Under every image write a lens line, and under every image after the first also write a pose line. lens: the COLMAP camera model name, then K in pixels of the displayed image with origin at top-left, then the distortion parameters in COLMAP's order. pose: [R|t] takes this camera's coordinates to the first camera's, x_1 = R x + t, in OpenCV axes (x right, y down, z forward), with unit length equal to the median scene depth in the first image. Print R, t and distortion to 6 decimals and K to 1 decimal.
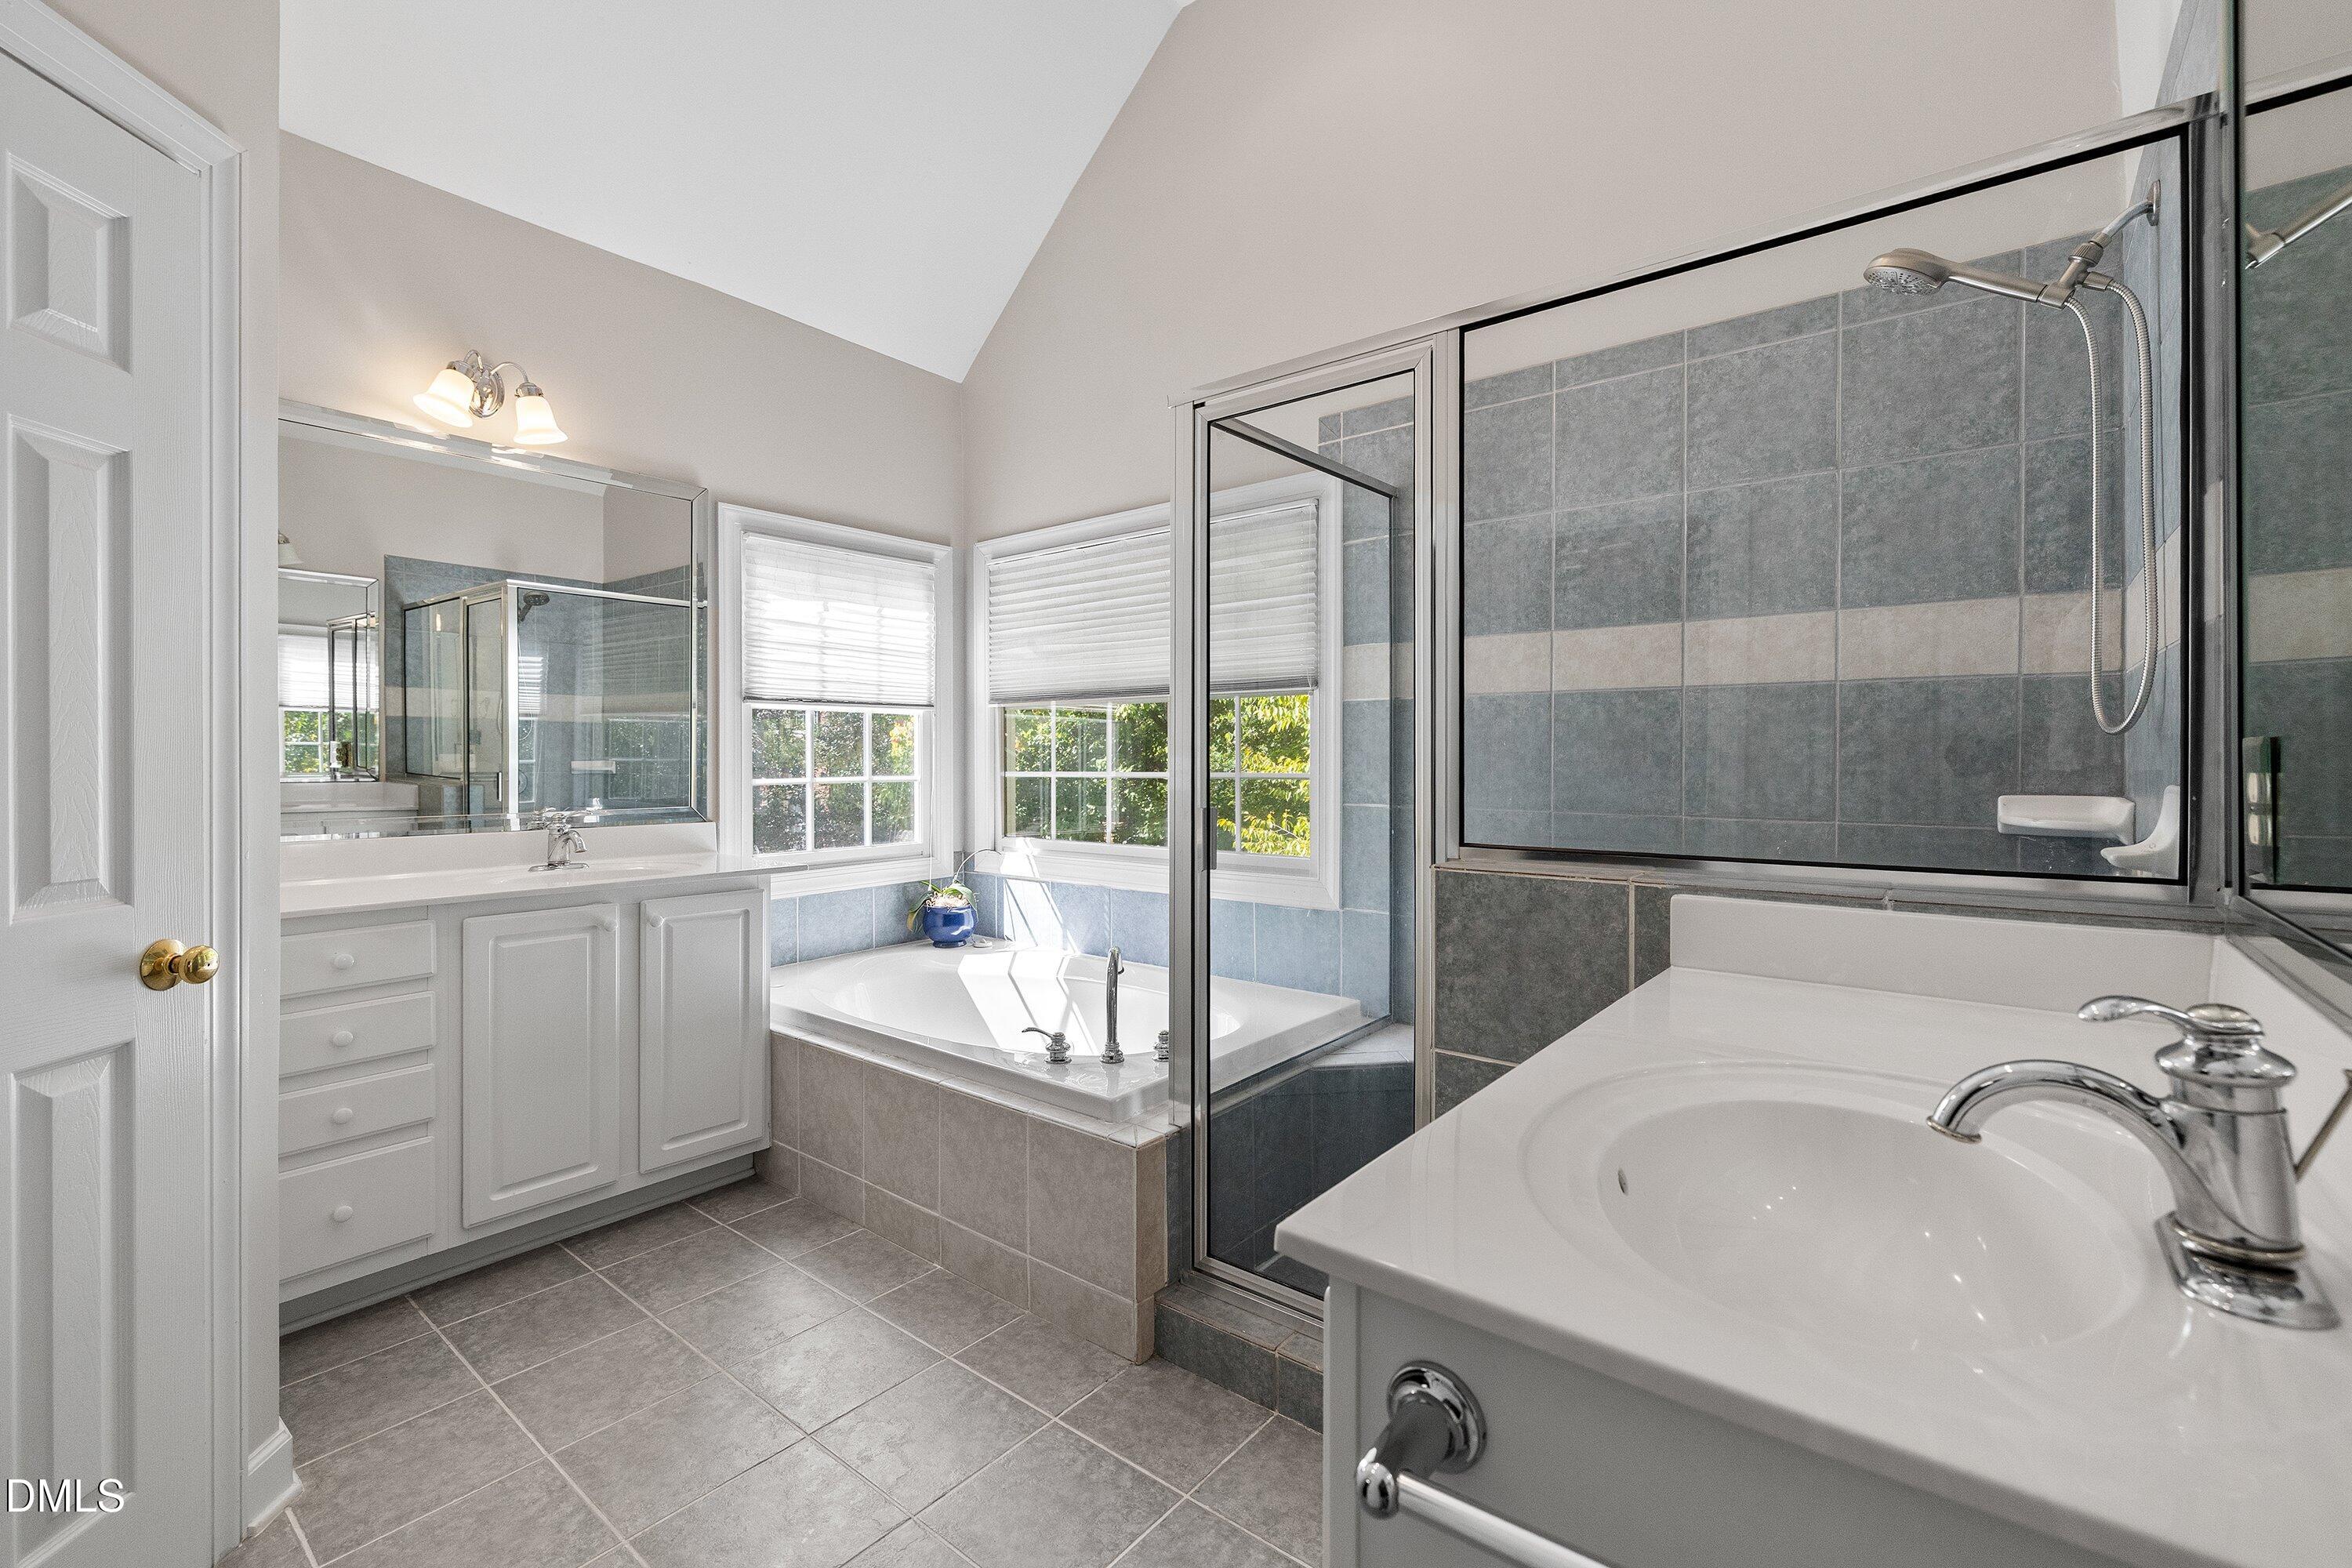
lens RADIAL K [[995.6, 0, 1177.0], [0, 995.6, 771.0], [0, 0, 1]] dist [-0.000631, 0.000429]
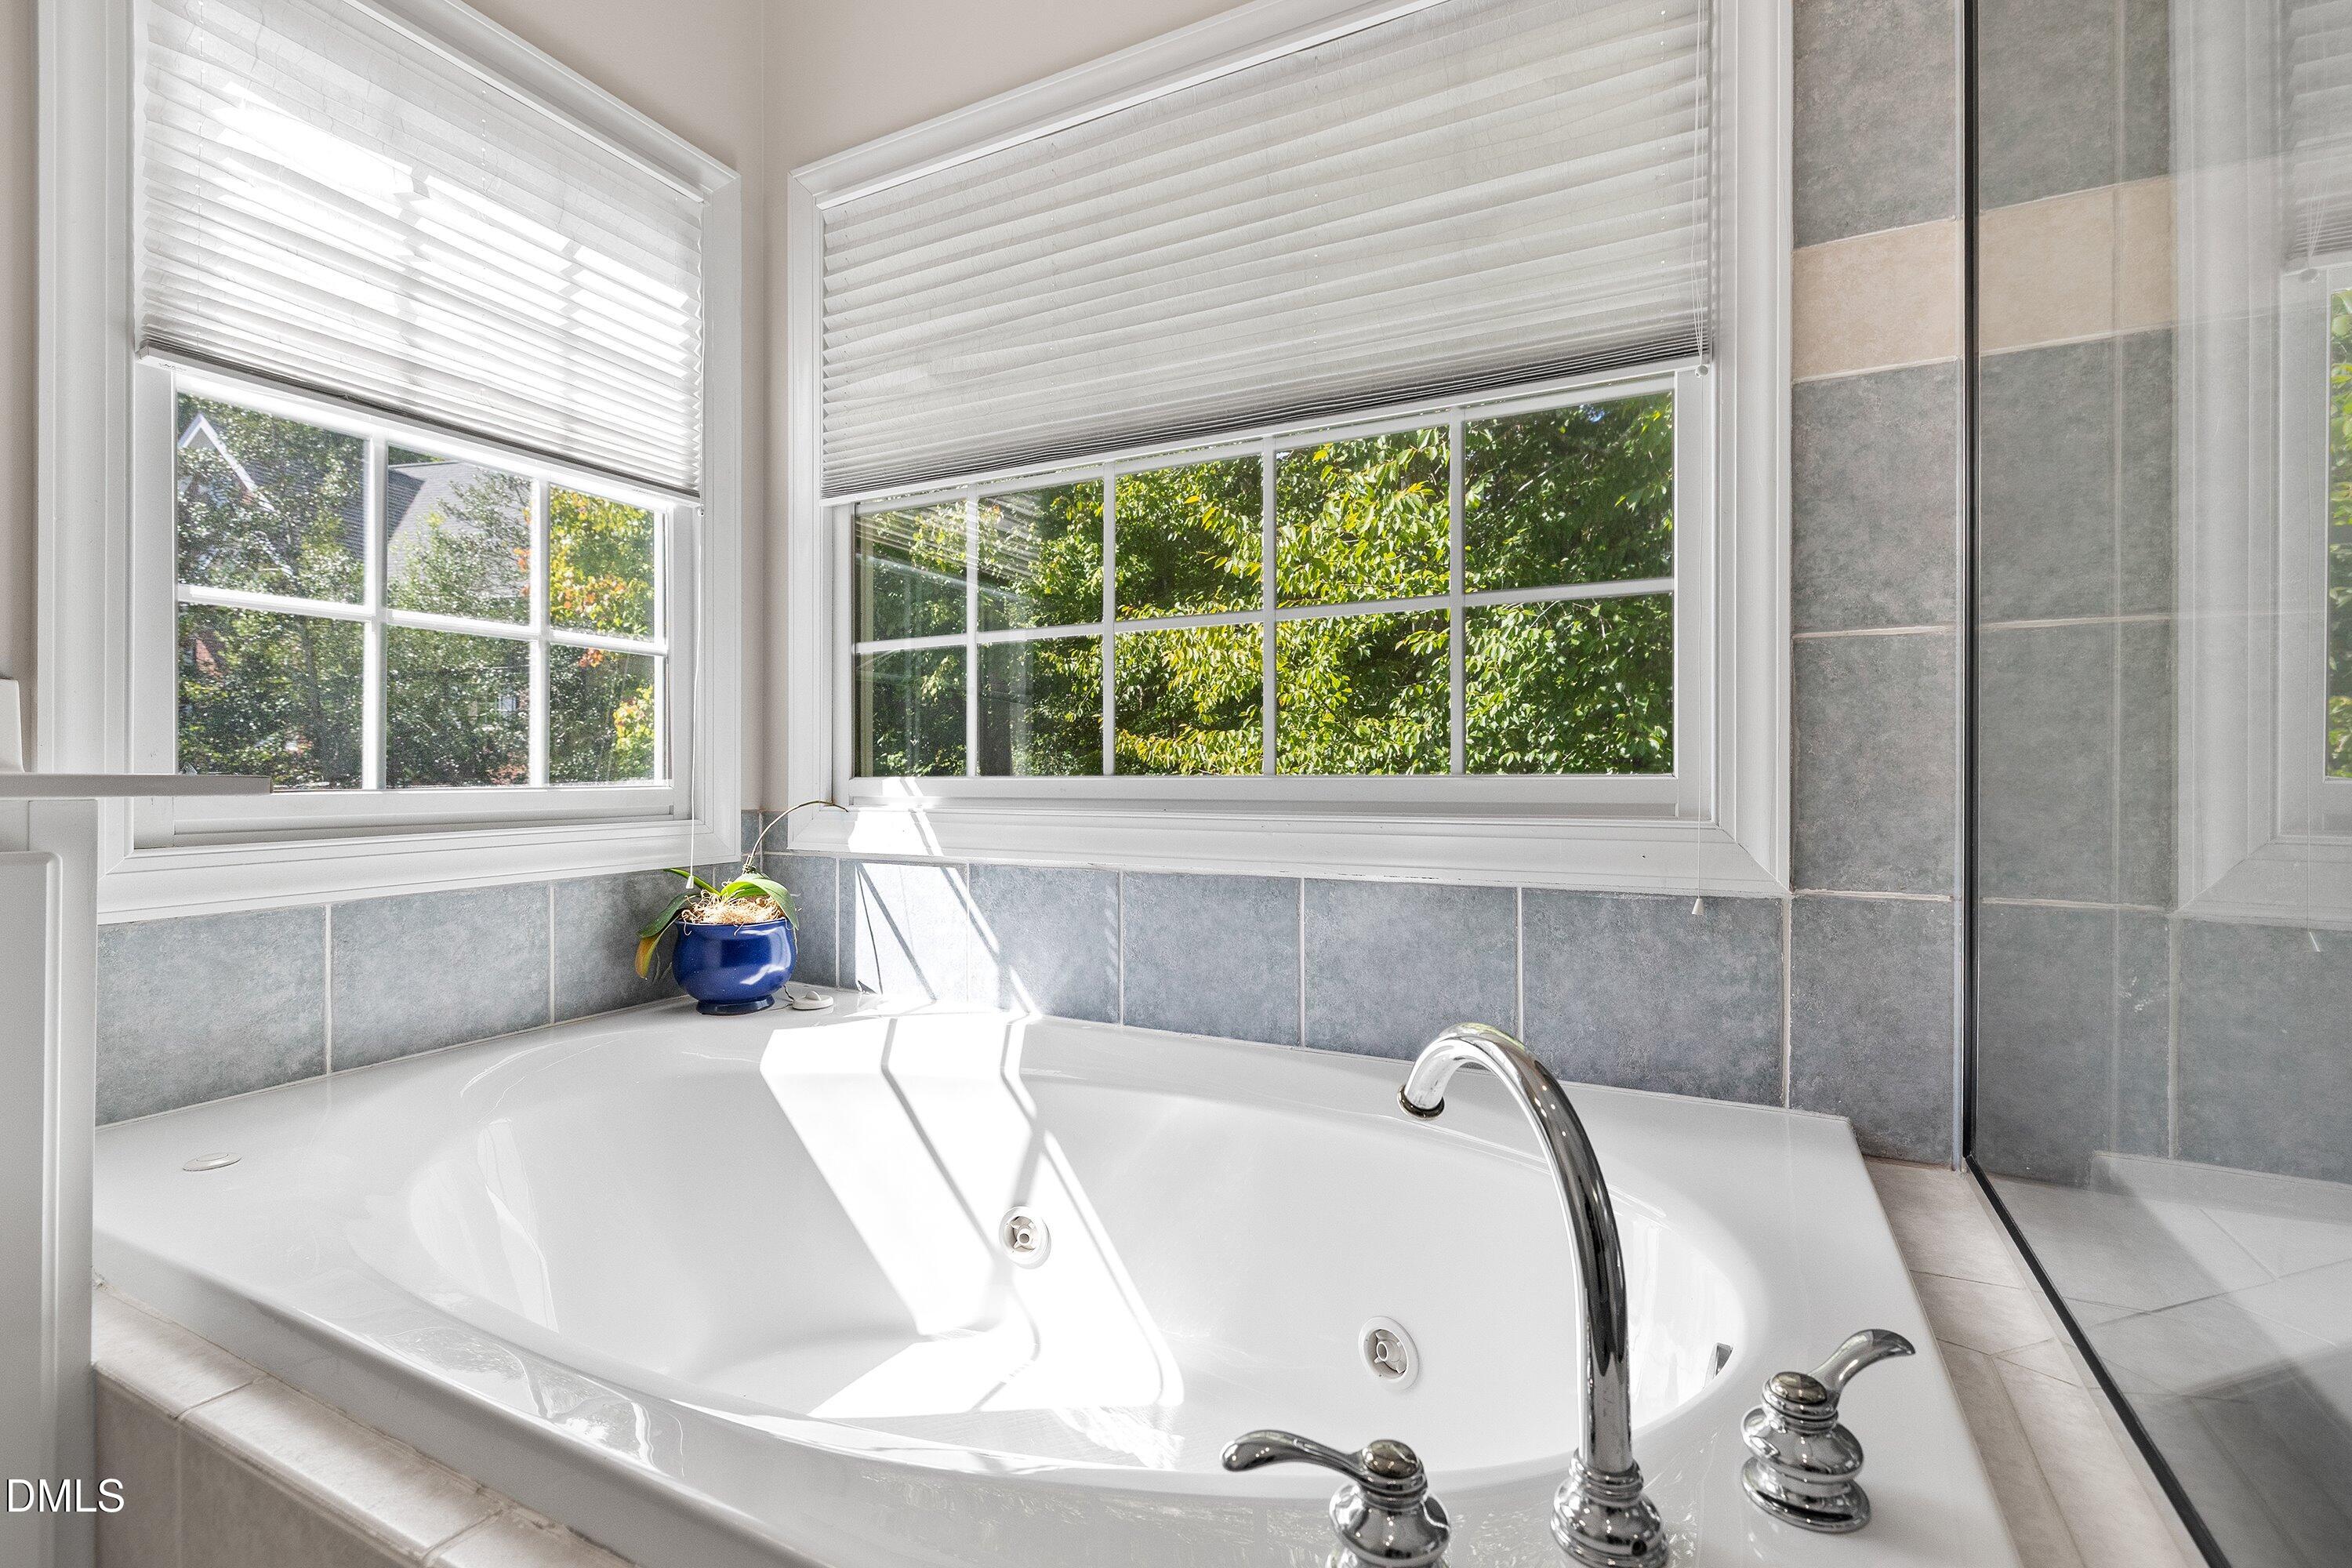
lens RADIAL K [[1054.2, 0, 1176.3], [0, 1054.2, 782.9], [0, 0, 1]] dist [-0.000852, -0.000262]
pose [[0.979132, 0.002060, 0.203217, -0.132252], [-0.001035, 0.999986, -0.005149, 0.075965], [-0.203225, 0.004831, 0.979120, 0.496748]]
